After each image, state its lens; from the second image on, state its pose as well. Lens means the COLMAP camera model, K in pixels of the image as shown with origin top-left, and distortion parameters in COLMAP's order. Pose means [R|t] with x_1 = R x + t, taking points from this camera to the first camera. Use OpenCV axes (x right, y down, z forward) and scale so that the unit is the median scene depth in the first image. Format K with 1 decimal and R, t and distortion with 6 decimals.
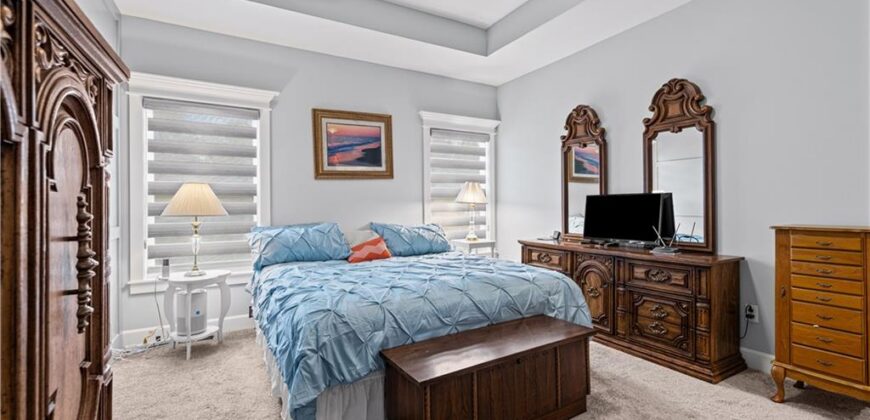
lens RADIAL K [[367.2, 0, 437.1], [0, 367.2, 210.2], [0, 0, 1]] dist [0.007953, -0.000133]
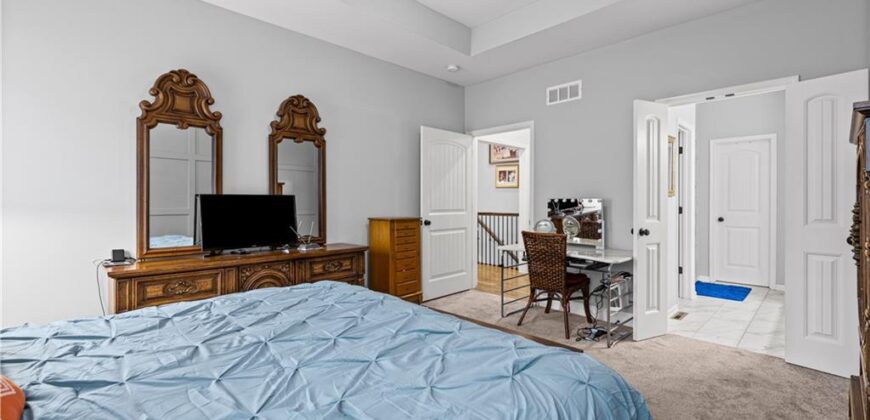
lens RADIAL K [[371.0, 0, 408.9], [0, 371.0, 207.6], [0, 0, 1]] dist [0.000355, -0.000074]
pose [[-0.189122, -0.003612, 0.981947, -0.438407], [0.025749, 0.999631, 0.008636, -0.007796], [-0.981616, 0.026917, -0.188959, 0.741049]]
